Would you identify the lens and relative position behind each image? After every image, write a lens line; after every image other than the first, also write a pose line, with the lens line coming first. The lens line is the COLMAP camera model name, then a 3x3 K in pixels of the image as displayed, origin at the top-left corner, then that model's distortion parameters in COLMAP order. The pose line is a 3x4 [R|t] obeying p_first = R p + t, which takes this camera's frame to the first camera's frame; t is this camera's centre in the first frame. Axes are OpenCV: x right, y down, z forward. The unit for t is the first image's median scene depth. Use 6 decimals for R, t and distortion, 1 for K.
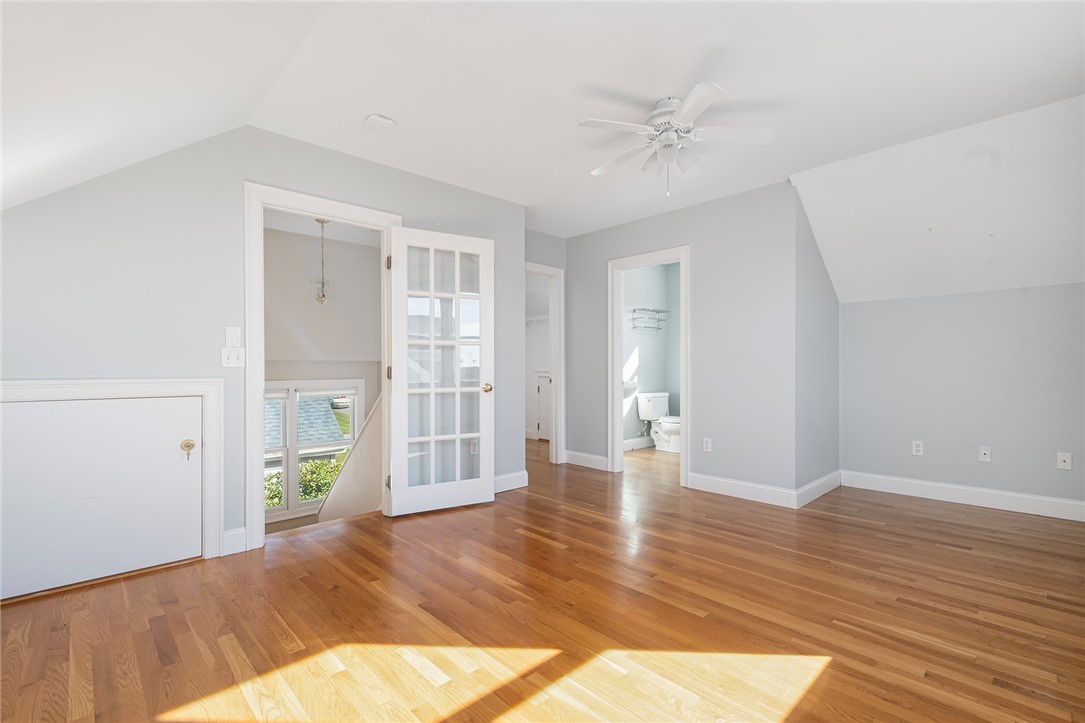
lens RADIAL K [[502.7, 0, 546.6], [0, 502.7, 356.1], [0, 0, 1]] dist [0.017484, -0.007650]
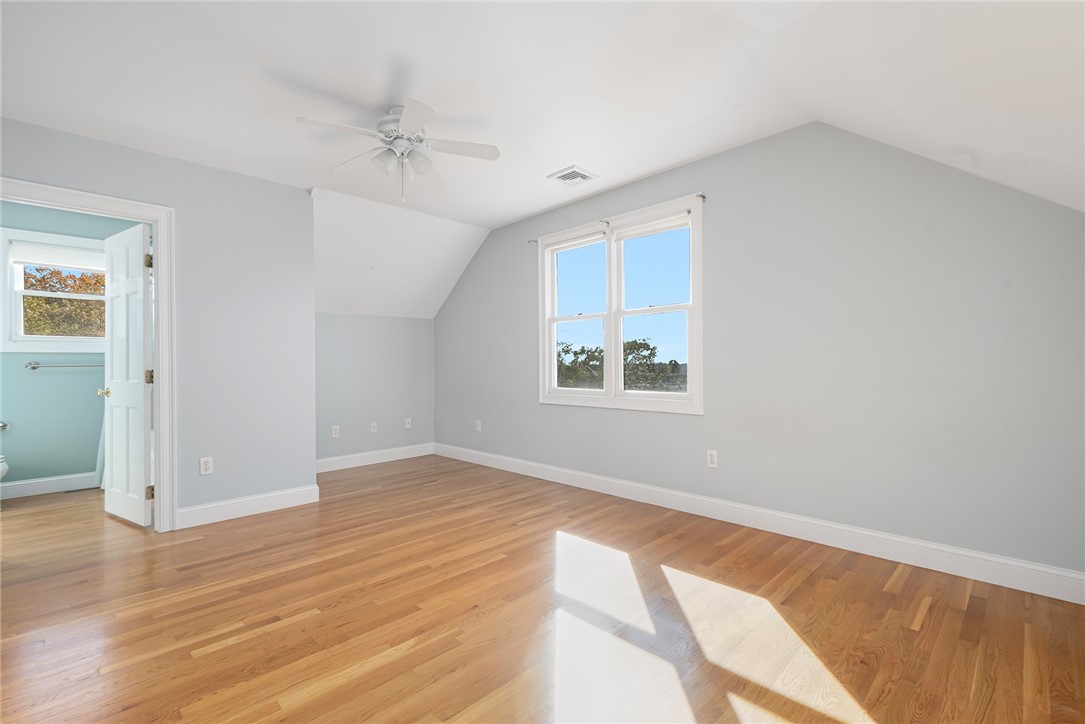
lens RADIAL K [[502.7, 0, 546.6], [0, 502.7, 356.6], [0, 0, 1]] dist [0.017484, -0.007650]
pose [[-0.053129, 0.016767, 0.998447, -0.735232], [-0.010786, 0.999791, -0.017363, 0.011956], [-0.998529, -0.011692, -0.052937, 0.701347]]
